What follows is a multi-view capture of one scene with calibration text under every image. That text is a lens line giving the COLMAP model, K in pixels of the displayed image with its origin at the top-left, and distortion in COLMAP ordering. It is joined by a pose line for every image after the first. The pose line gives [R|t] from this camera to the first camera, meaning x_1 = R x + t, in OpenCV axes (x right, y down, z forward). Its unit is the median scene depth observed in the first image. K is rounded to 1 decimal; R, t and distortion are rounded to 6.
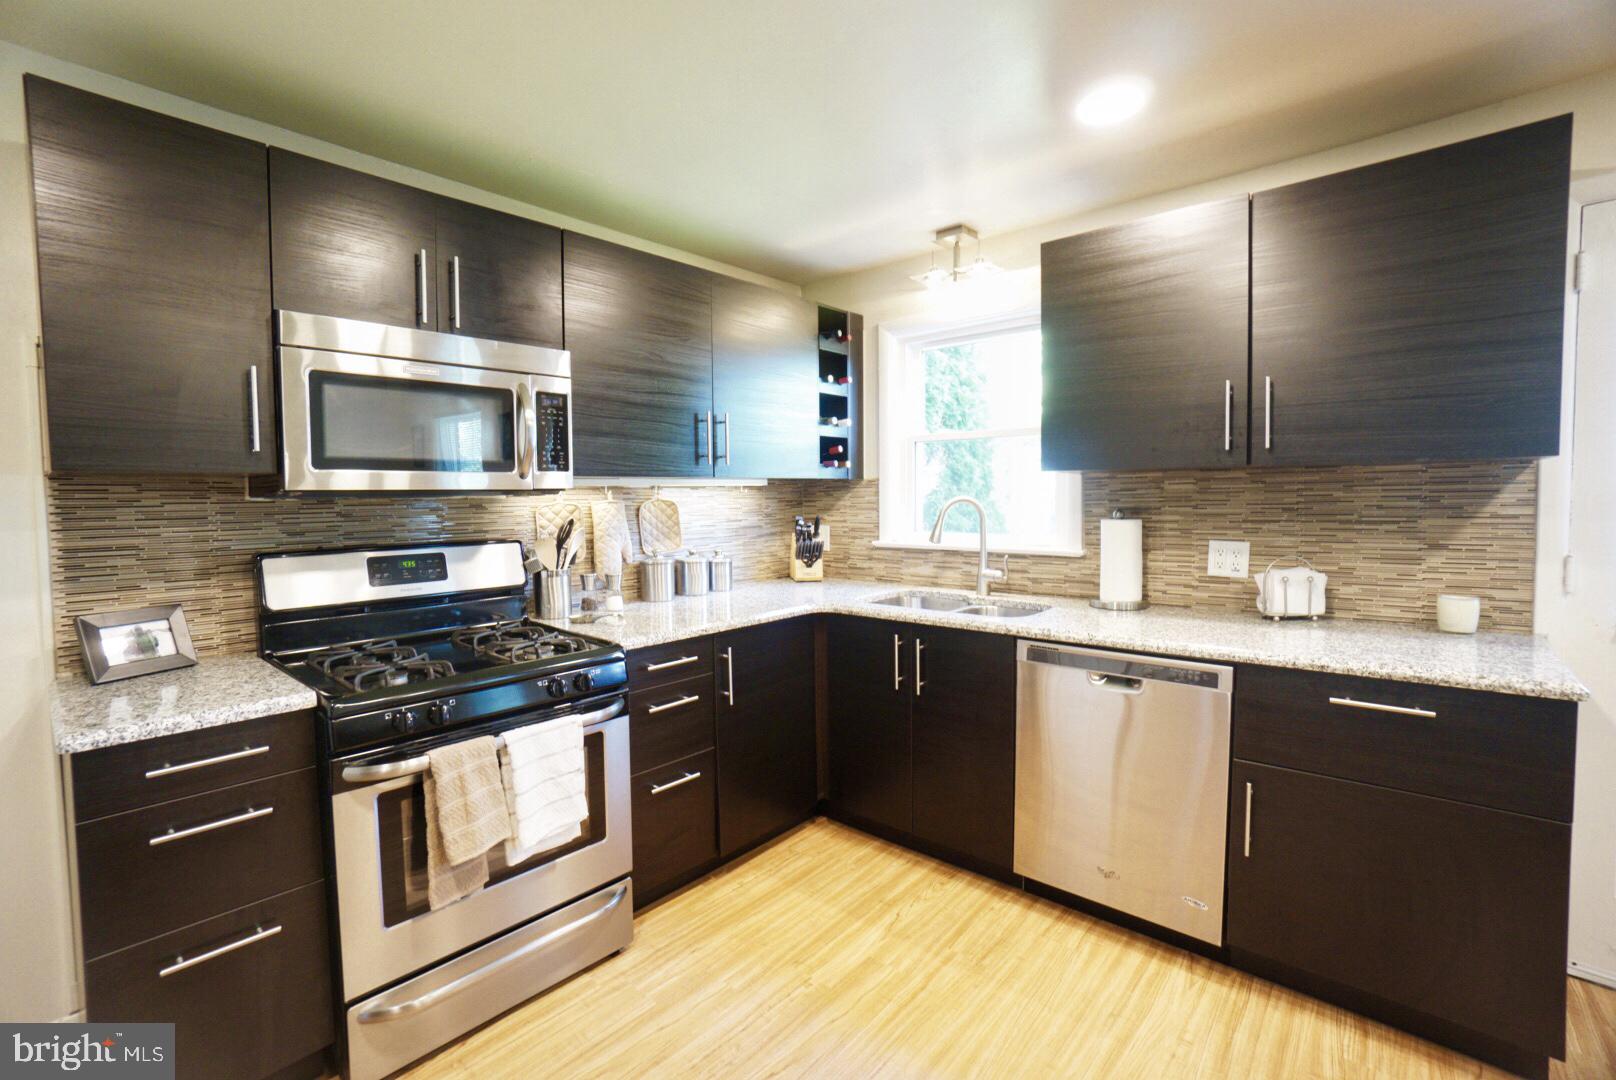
lens RADIAL K [[718.4, 0, 790.8], [0, 718.4, 530.9], [0, 0, 1]] dist [-0.050766, 0.015011]
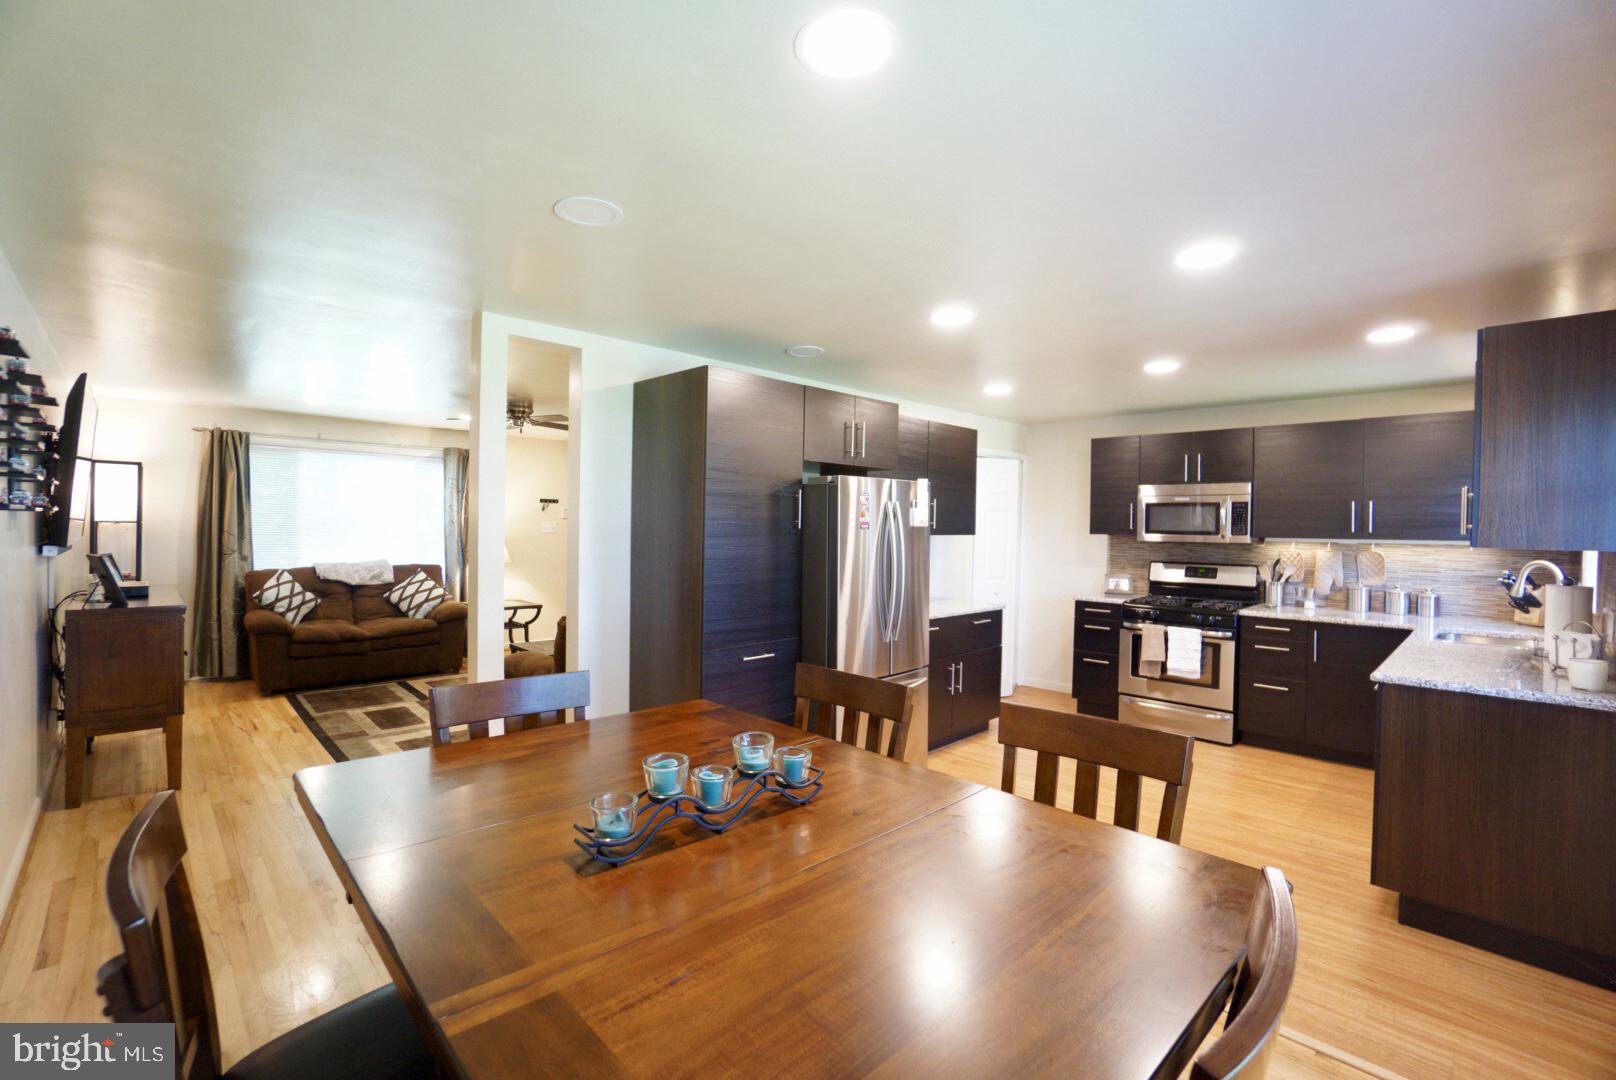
lens RADIAL K [[718.4, 0, 790.6], [0, 718.4, 537.4], [0, 0, 1]] dist [-0.050766, 0.015011]
pose [[-0.071401, 0.030216, -0.996990, 2.136689], [-0.060627, 0.997561, 0.034576, -0.071691], [0.995603, 0.062913, -0.069395, -0.296983]]
